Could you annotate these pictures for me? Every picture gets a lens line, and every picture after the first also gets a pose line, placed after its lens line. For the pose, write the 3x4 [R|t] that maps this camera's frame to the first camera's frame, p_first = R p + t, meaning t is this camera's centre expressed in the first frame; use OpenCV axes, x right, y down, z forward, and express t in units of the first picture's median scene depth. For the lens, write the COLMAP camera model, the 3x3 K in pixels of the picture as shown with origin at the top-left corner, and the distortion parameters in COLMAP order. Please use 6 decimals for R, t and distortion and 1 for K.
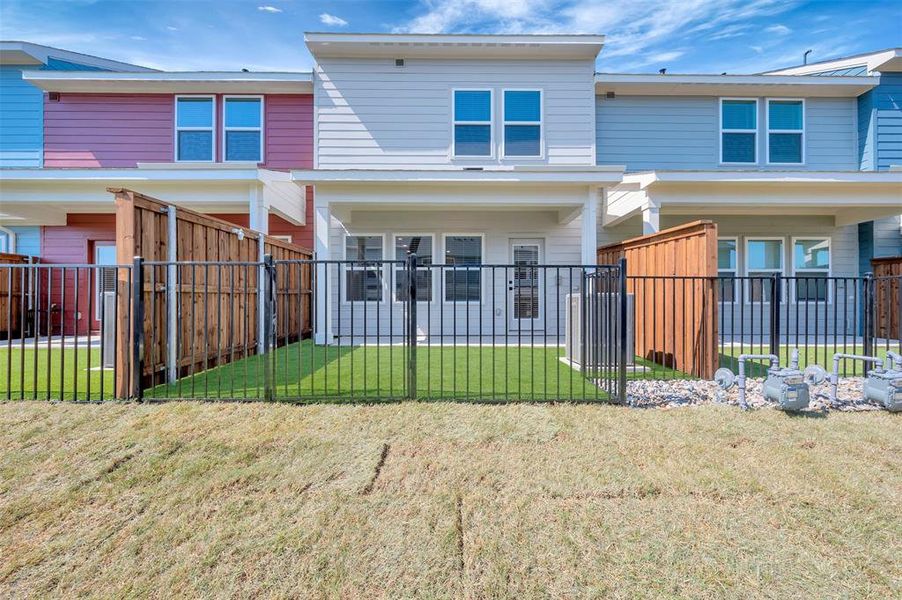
lens RADIAL K [[356.8, 0, 453.1], [0, 356.8, 299.9], [0, 0, 1]] dist [-0.001236, 0.000048]
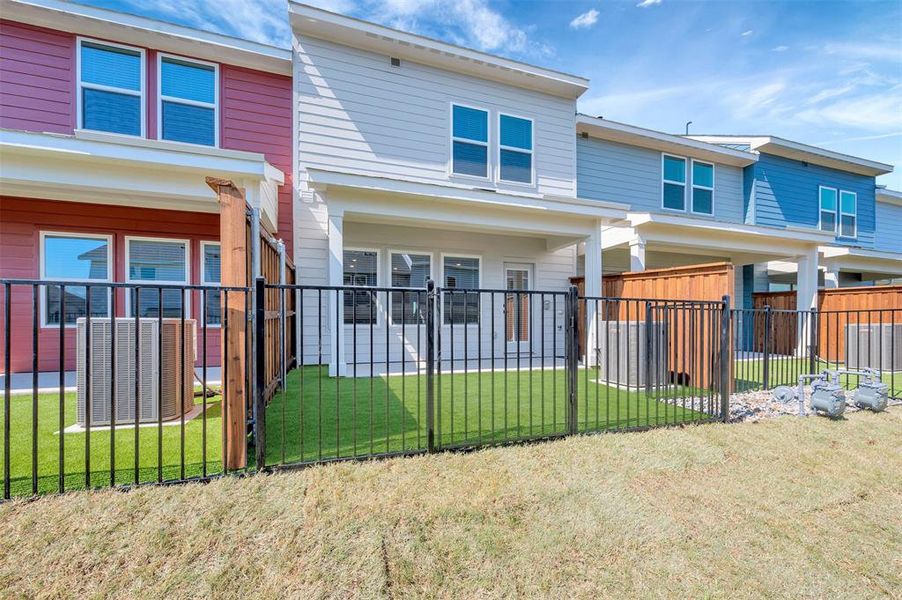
lens RADIAL K [[364.7, 0, 451.1], [0, 364.7, 321.3], [0, 0, 1]] dist [-0.001994, -0.000114]
pose [[0.949739, 0.003173, 0.313026, -0.305870], [-0.007070, 0.999911, 0.011316, -0.015787], [-0.312962, -0.012960, 0.949677, 0.064426]]
